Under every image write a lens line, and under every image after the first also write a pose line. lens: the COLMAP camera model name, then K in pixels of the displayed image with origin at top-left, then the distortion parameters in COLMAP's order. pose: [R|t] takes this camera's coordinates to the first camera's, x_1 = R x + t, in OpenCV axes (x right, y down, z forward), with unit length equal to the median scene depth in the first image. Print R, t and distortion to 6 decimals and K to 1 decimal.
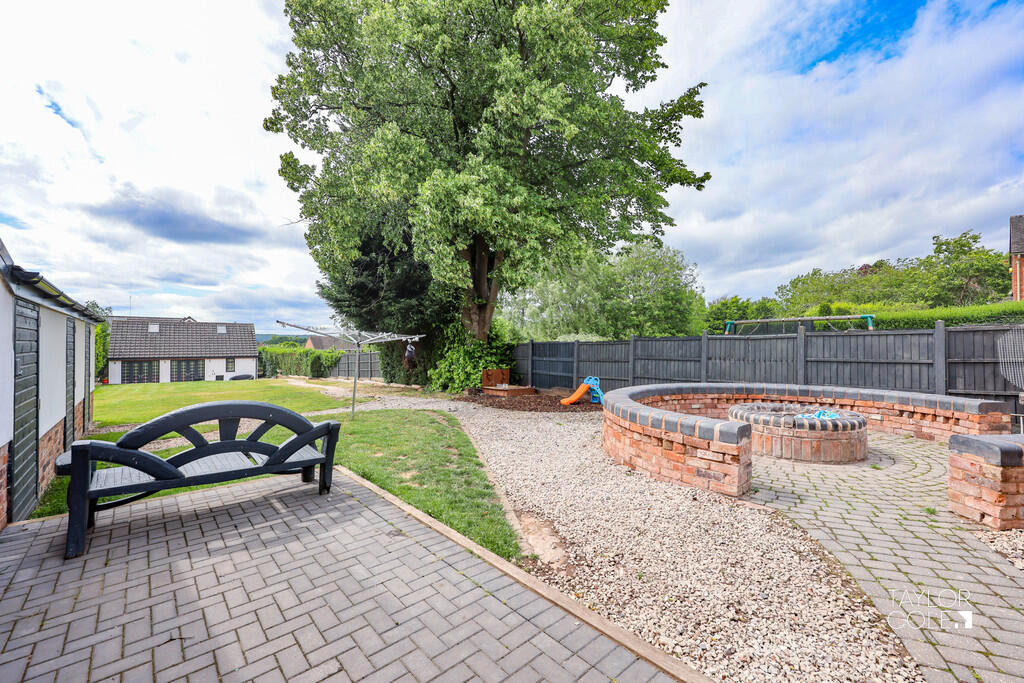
lens RADIAL K [[413.4, 0, 512.8], [0, 413.4, 343.9], [0, 0, 1]] dist [0.000694, 0.000249]
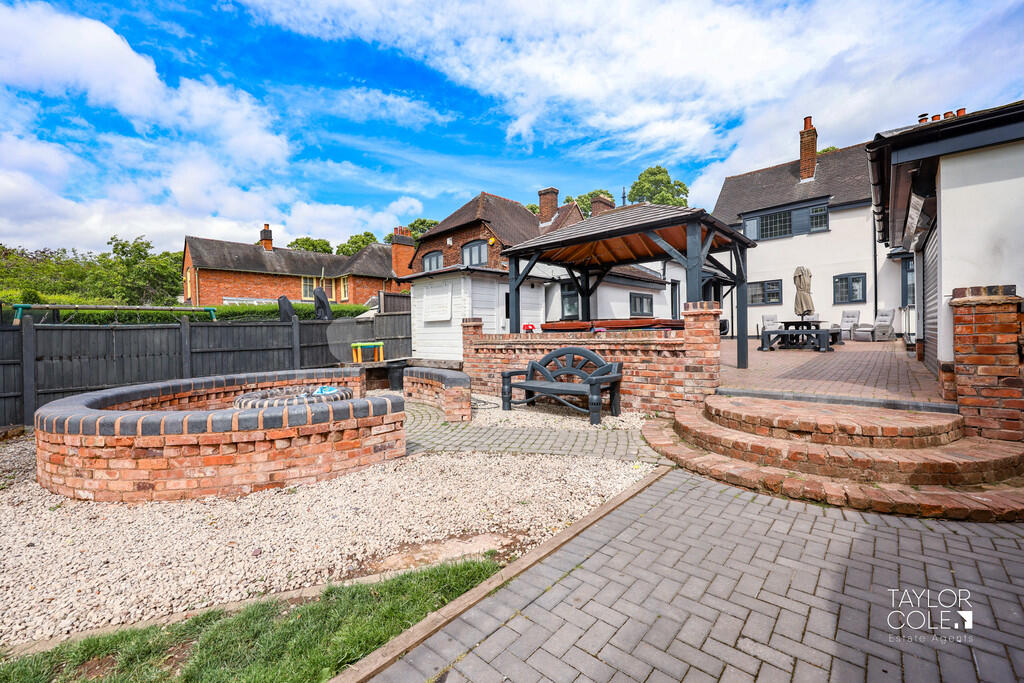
lens RADIAL K [[413.4, 0, 509.8], [0, 413.4, 340.7], [0, 0, 1]] dist [0.000694, 0.000249]
pose [[-0.096001, -0.016097, 0.995251, -0.353347], [0.021141, 0.999611, 0.018207, 0.014938], [-0.995157, 0.022789, -0.095623, 0.432687]]
